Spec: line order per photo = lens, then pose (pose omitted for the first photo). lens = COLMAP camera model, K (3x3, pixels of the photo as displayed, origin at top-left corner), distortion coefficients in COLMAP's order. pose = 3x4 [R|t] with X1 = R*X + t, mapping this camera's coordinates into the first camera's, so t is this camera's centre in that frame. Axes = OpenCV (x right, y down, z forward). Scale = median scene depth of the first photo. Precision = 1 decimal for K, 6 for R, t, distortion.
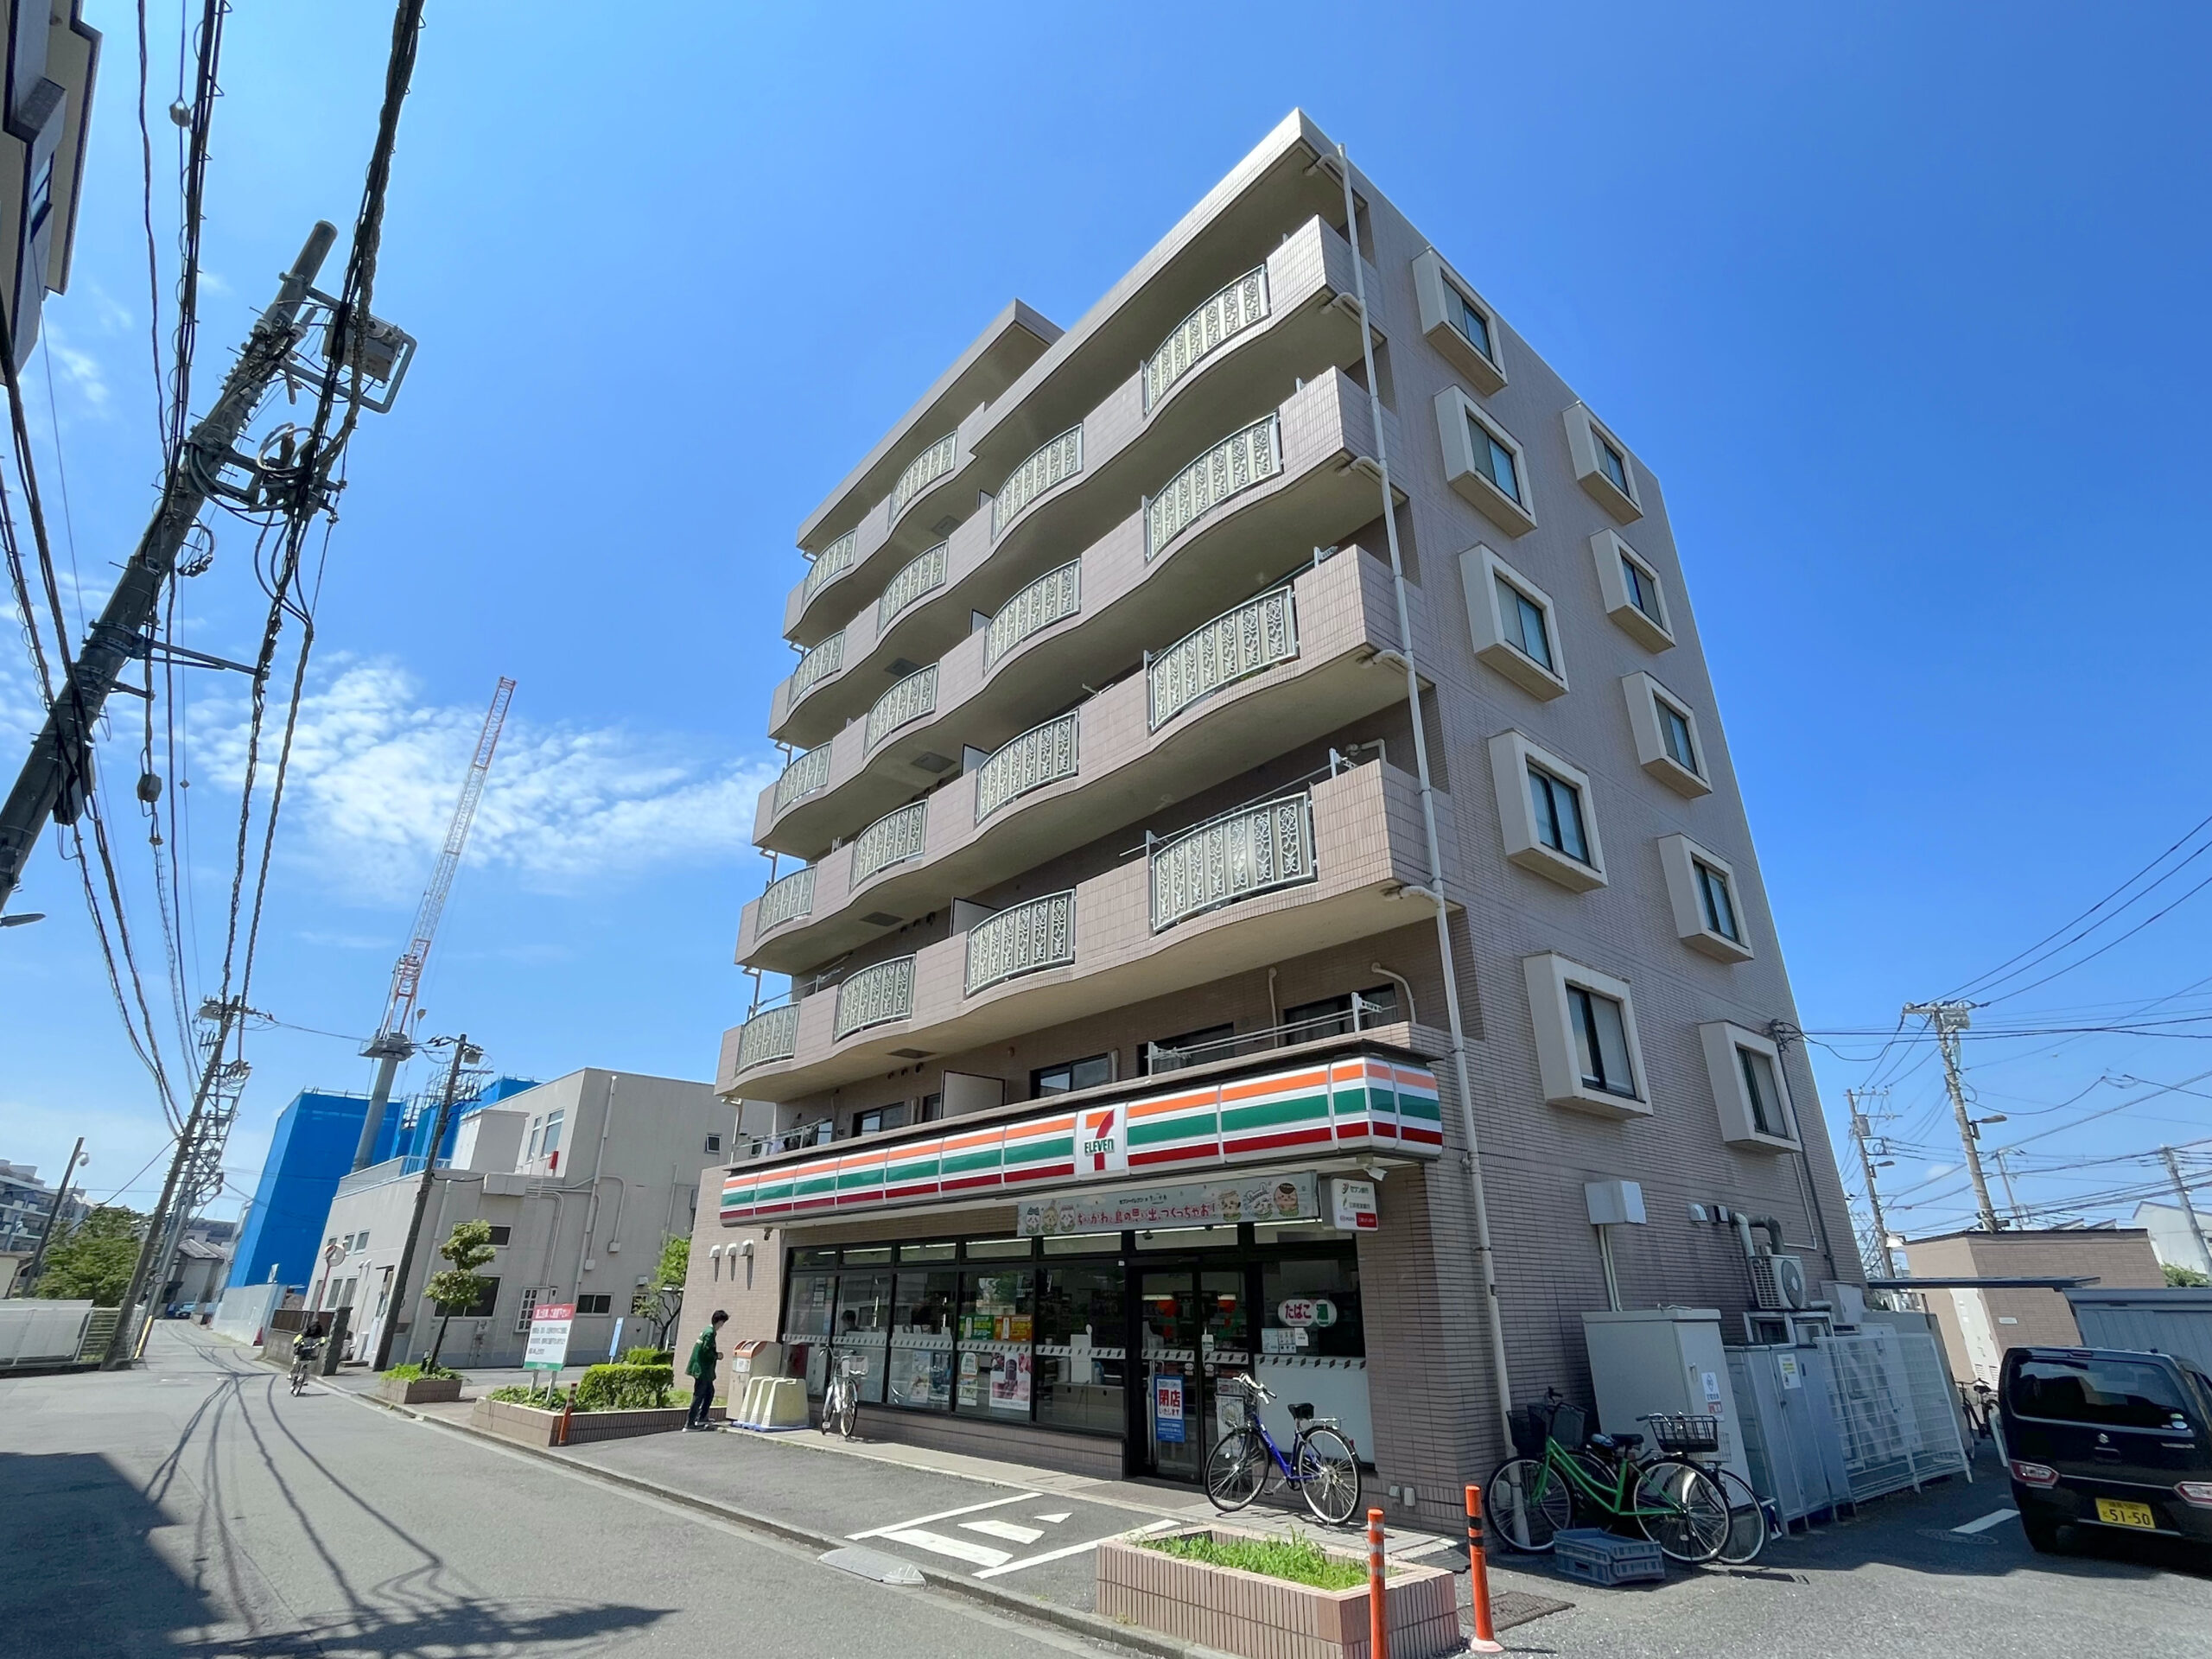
lens RADIAL K [[1077.0, 0, 1093.0], [0, 1077.0, 822.8], [0, 0, 1]] dist [-0.004384, -0.000520]
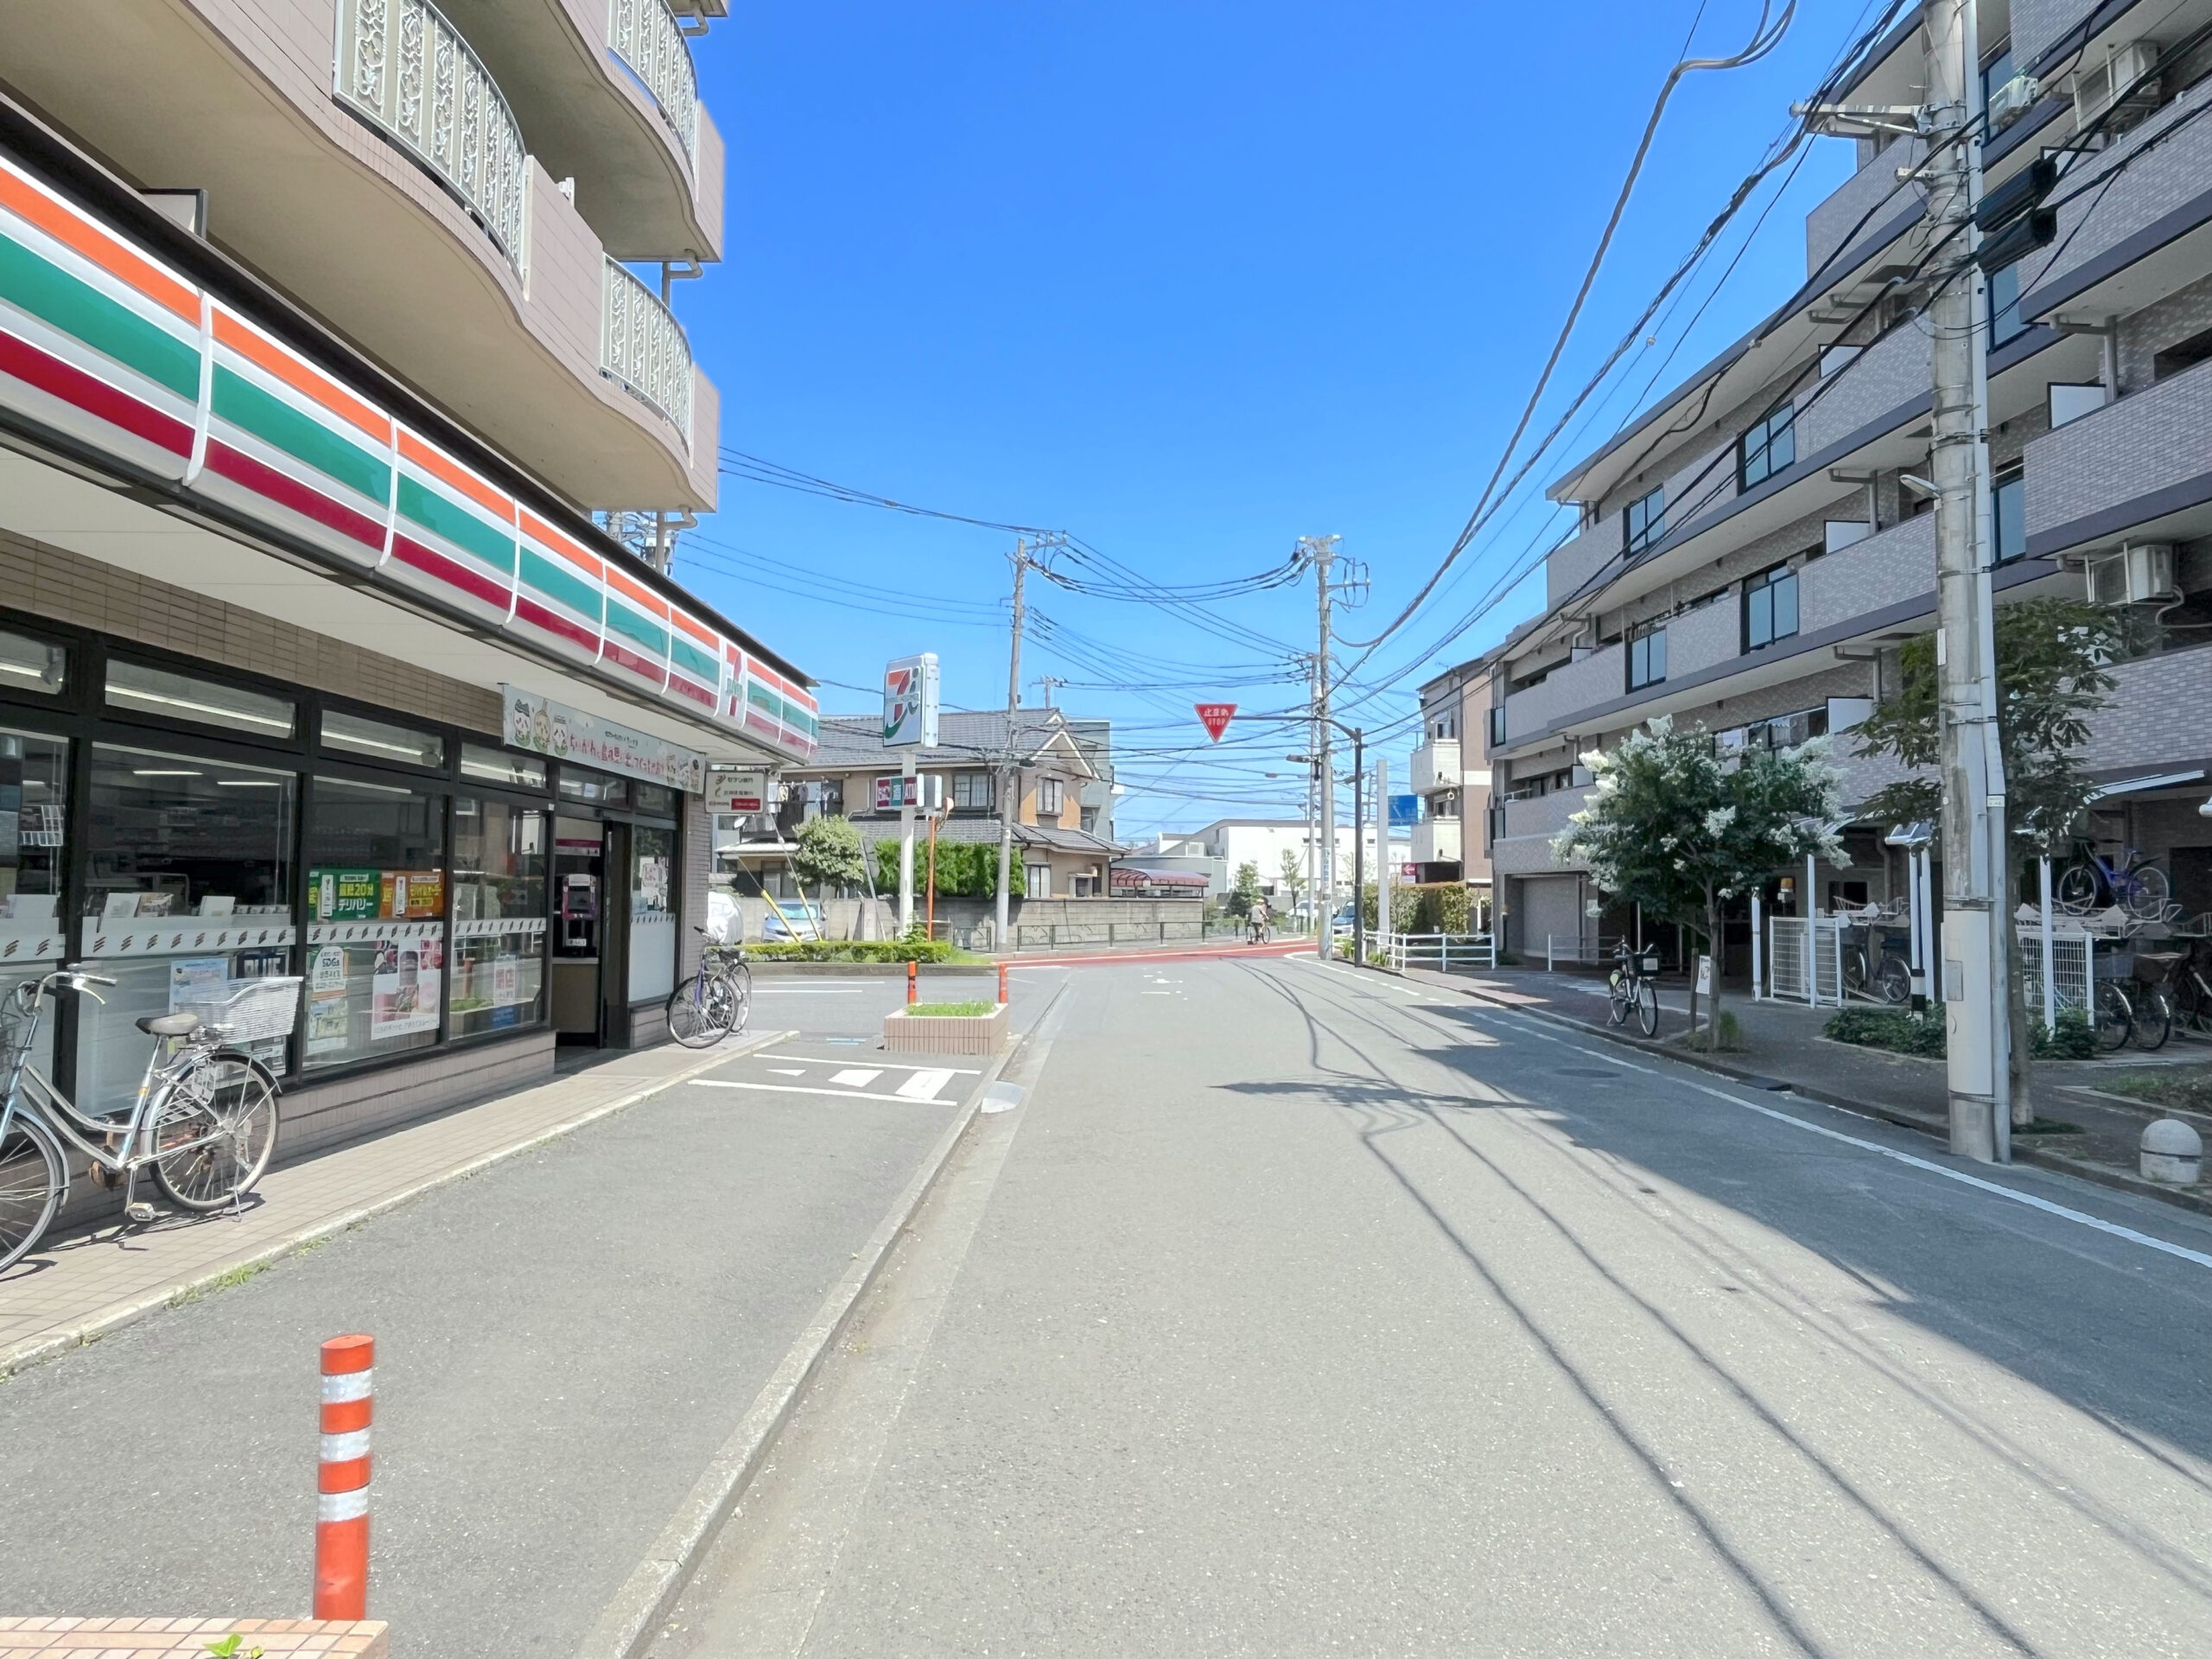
lens RADIAL K [[1389.6, 0, 1110.2], [0, 1389.6, 828.3], [0, 0, 1]] dist [-0.019394, 0.006145]
pose [[-0.752096, 0.023379, 0.658638, -0.736404], [-0.280195, 0.893211, -0.351660, 0.560791], [-0.596524, -0.449029, -0.665230, 1.213223]]
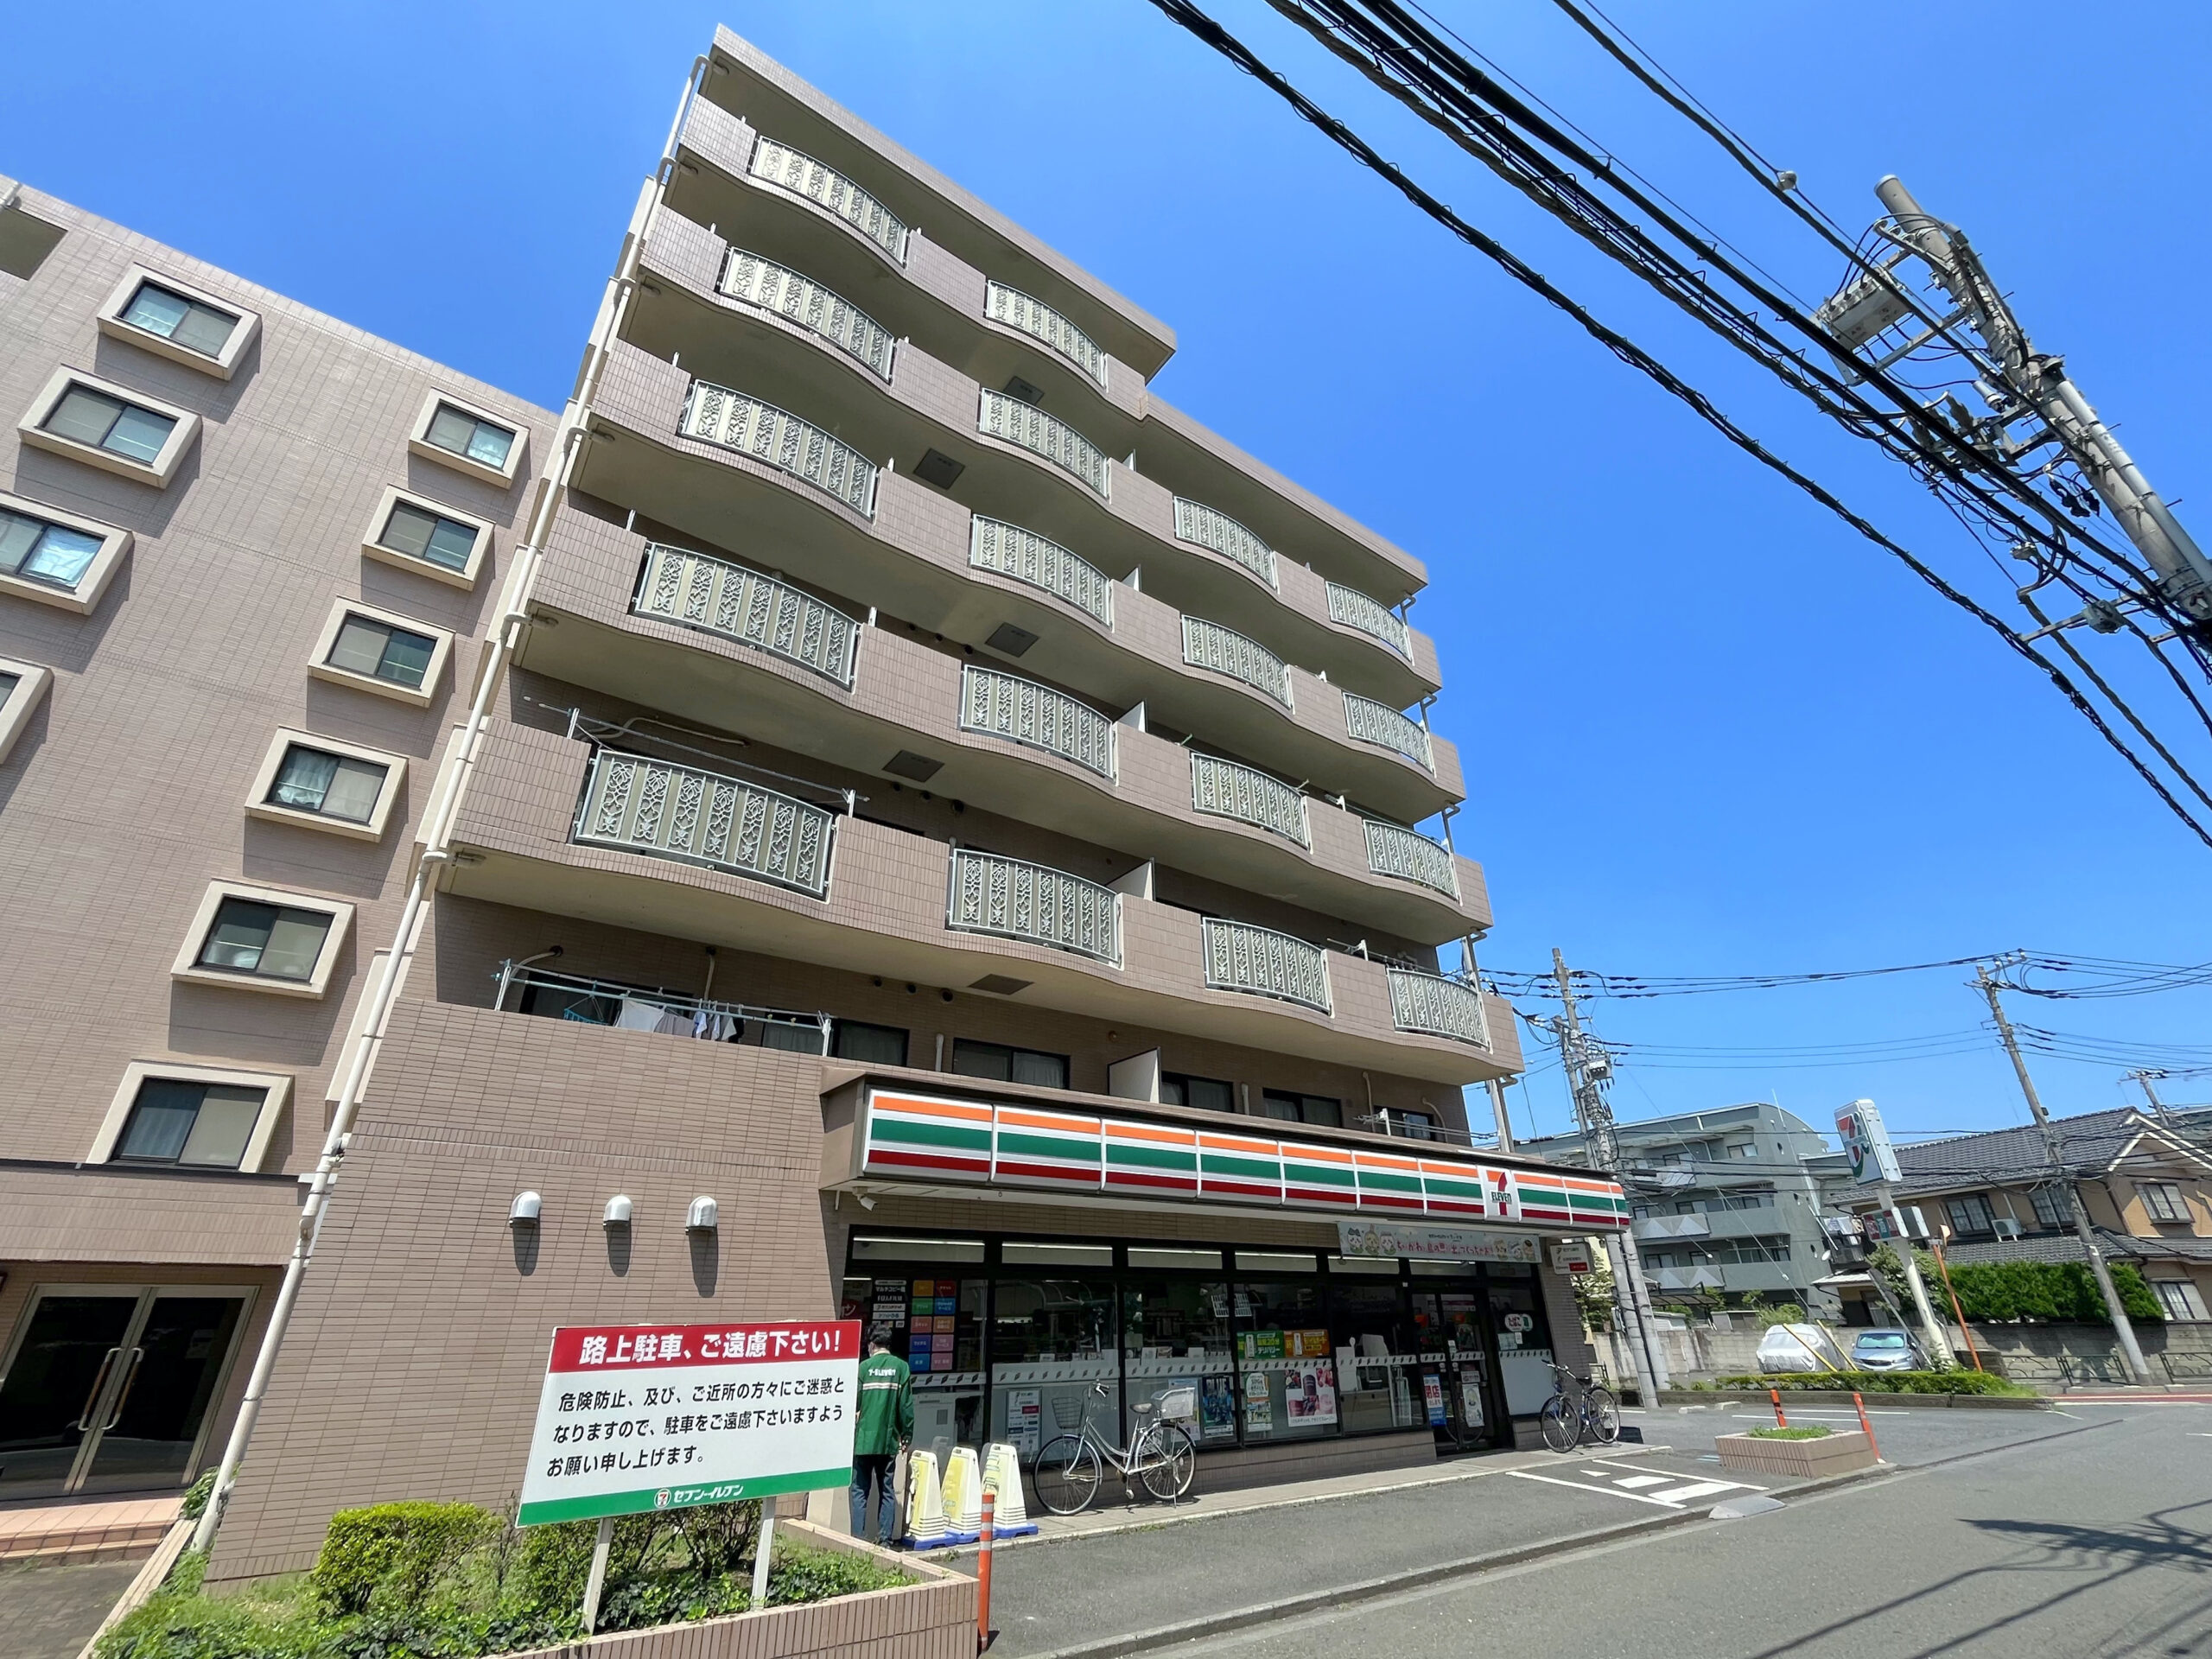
lens RADIAL K [[963.5, 0, 1105.3], [0, 963.5, 840.6], [0, 0, 1]] dist [-0.000840, 0.001755]
pose [[0.092307, 0.451765, 0.887349, -1.080148], [-0.391355, 0.835897, -0.384859, 0.480426], [-0.915598, -0.311744, 0.253959, 1.054286]]
